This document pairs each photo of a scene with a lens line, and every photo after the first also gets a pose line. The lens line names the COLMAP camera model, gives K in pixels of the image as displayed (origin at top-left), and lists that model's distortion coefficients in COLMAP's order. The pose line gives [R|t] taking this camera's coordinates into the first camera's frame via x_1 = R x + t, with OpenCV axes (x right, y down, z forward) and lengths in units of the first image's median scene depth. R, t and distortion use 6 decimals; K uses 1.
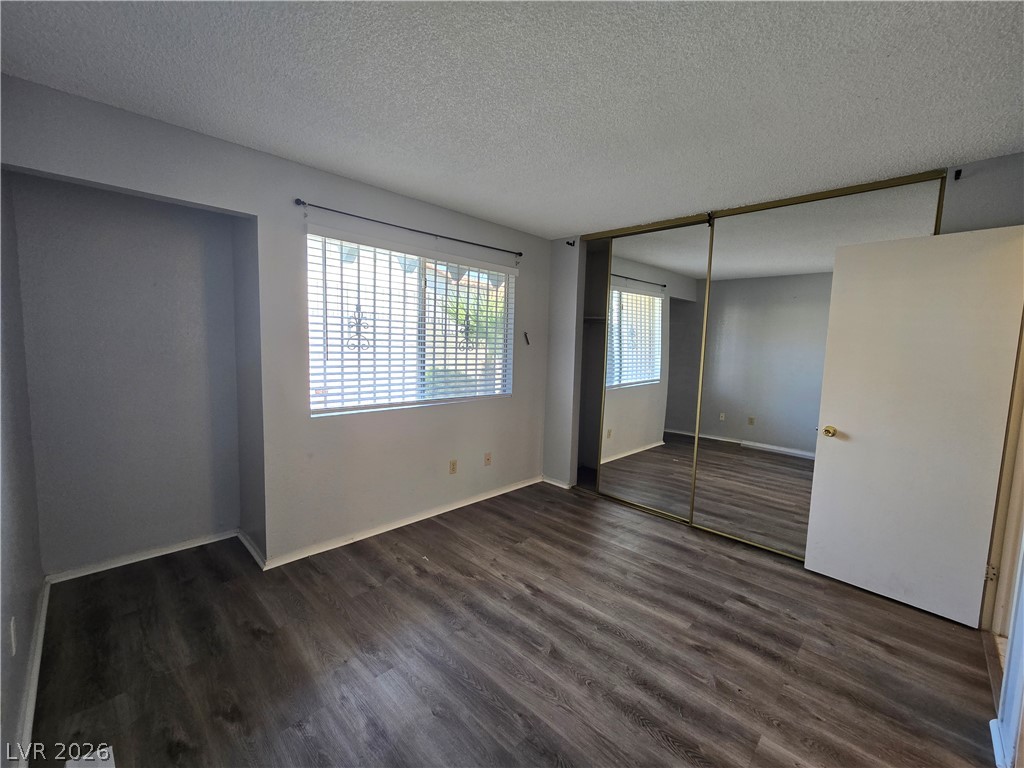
lens RADIAL K [[422.1, 0, 516.4], [0, 422.1, 381.7], [0, 0, 1]] dist [-0.004687, 0.003152]
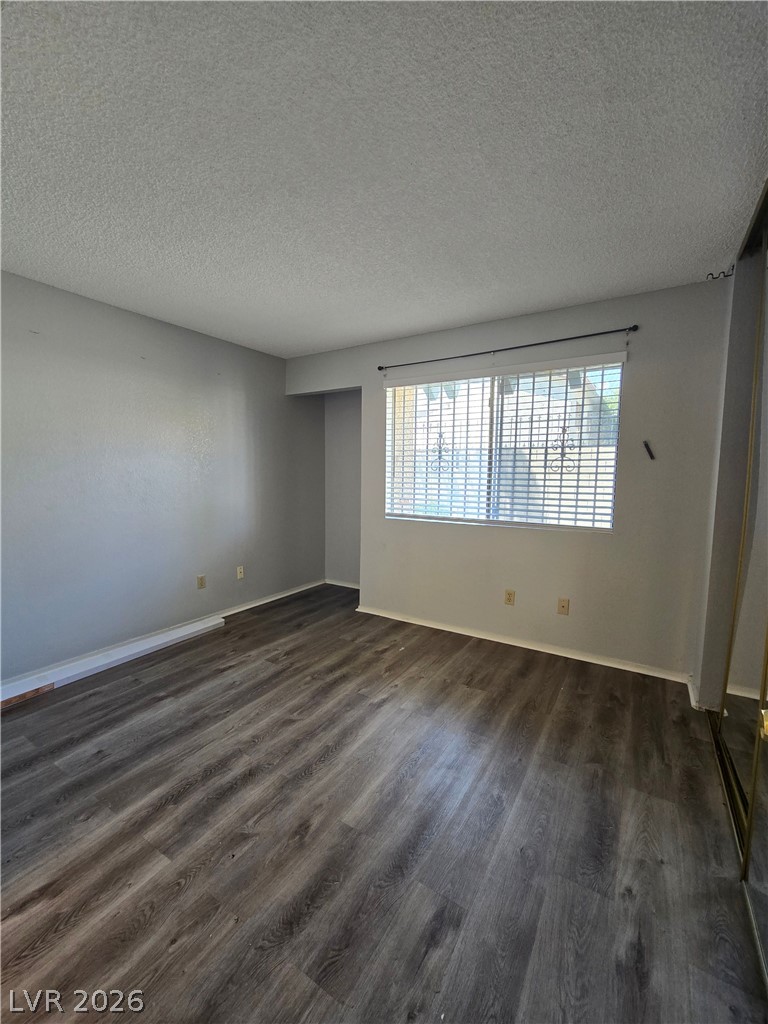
lens RADIAL K [[420.6, 0, 385.5], [0, 420.6, 514.2], [0, 0, 1]] dist [-0.004107, 0.002396]
pose [[0.213095, 0.064790, -0.974881, 0.951318], [-0.091510, 0.994736, 0.046106, 0.008187], [0.972737, 0.079386, 0.217902, 0.750142]]
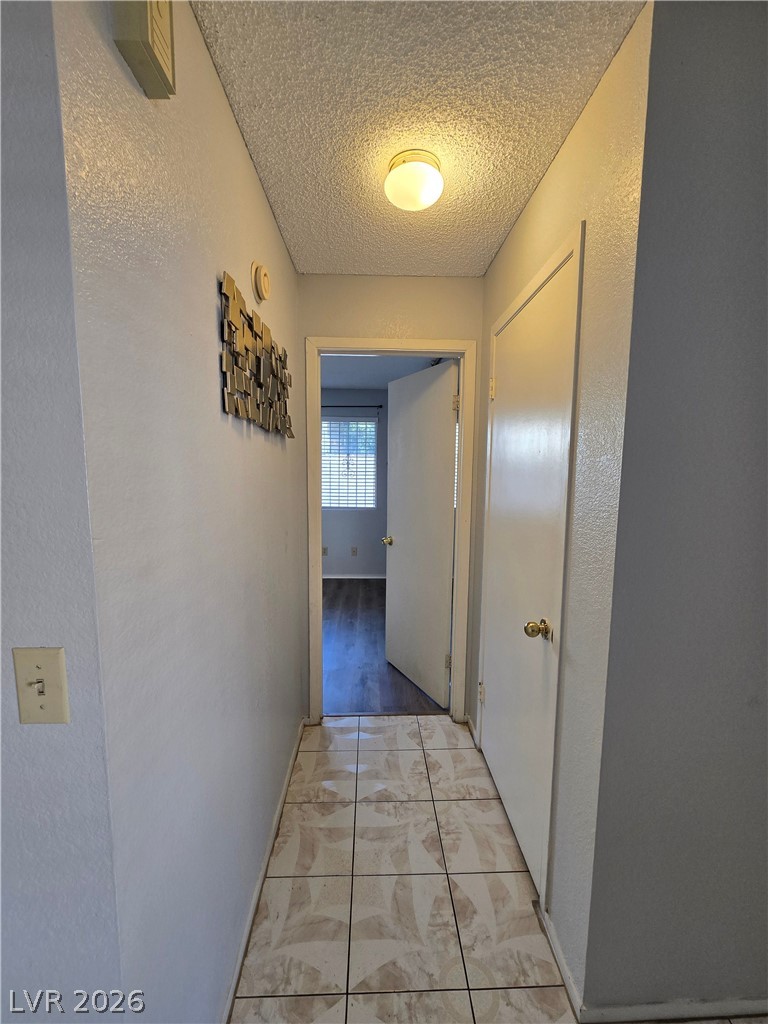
lens RADIAL K [[420.6, 0, 385.5], [0, 420.6, 514.2], [0, 0, 1]] dist [-0.004107, 0.002396]
pose [[0.723585, 0.048834, -0.688506, 1.534279], [-0.048355, 0.998630, 0.020012, 0.033313], [0.688540, 0.018812, 0.724955, 0.035306]]
